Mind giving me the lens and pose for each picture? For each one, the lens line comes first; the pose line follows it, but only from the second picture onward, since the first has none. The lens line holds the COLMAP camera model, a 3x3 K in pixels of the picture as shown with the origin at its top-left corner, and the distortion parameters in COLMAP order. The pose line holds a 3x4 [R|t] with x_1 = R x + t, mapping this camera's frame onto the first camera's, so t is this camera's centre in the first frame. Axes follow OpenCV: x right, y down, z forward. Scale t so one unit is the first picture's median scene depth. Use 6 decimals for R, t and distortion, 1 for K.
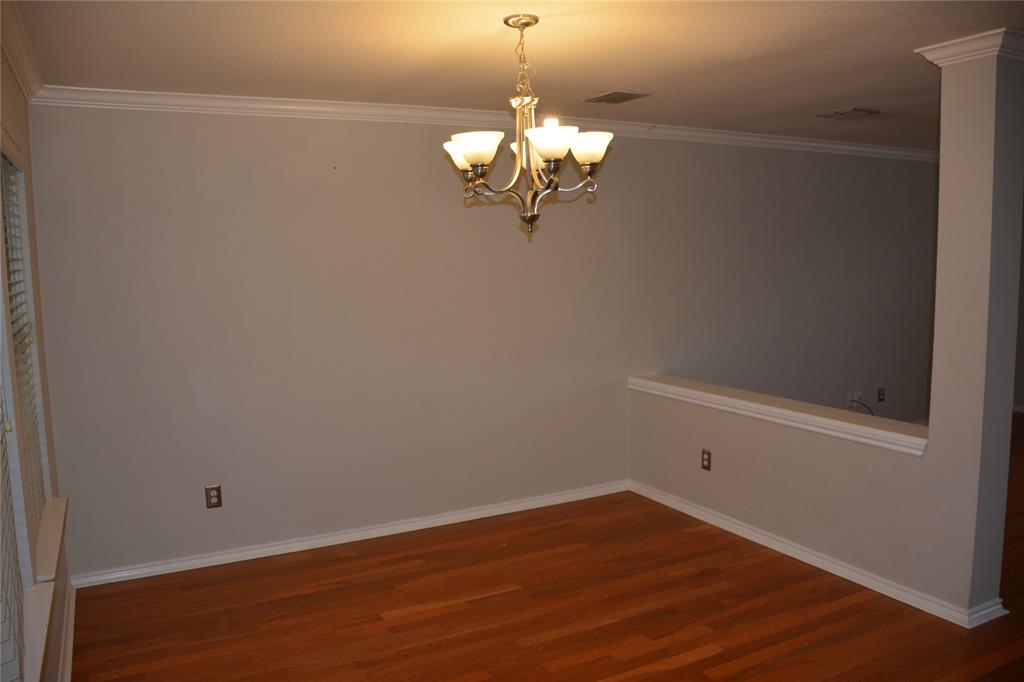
lens RADIAL K [[794.0, 0, 515.5], [0, 794.0, 348.6], [0, 0, 1]] dist [-0.154708, 0.103727]
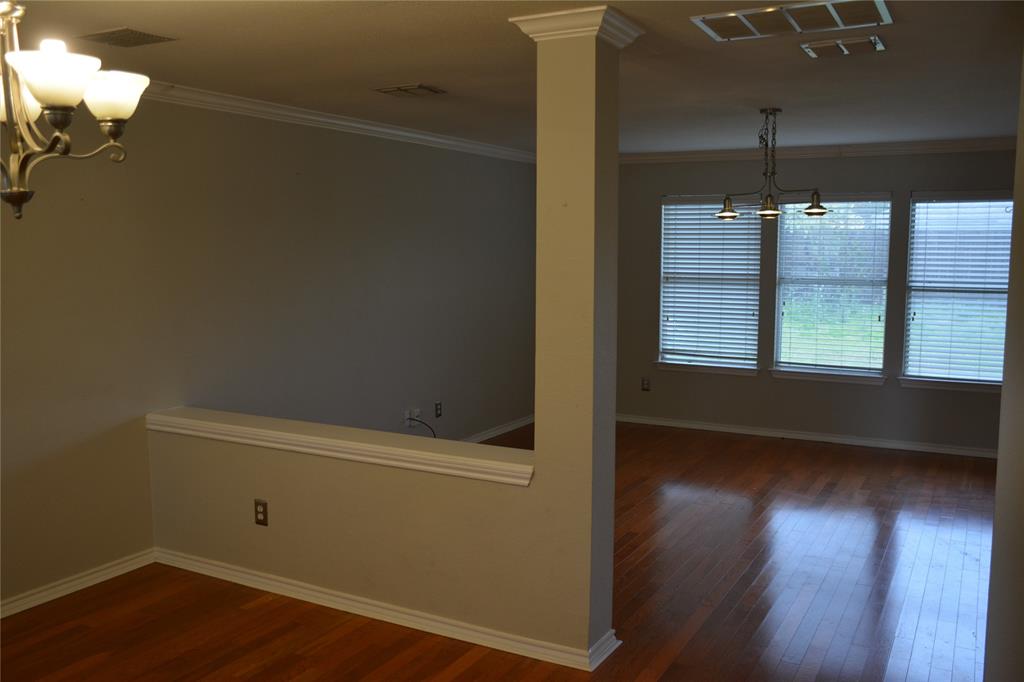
lens RADIAL K [[886.9, 0, 511.4], [0, 886.9, 351.8], [0, 0, 1]] dist [-0.105668, 0.132138]
pose [[0.837070, -0.043682, 0.545349, -0.031003], [0.047887, 0.998832, 0.006502, -0.020371], [-0.544996, 0.020672, 0.838184, 0.161168]]
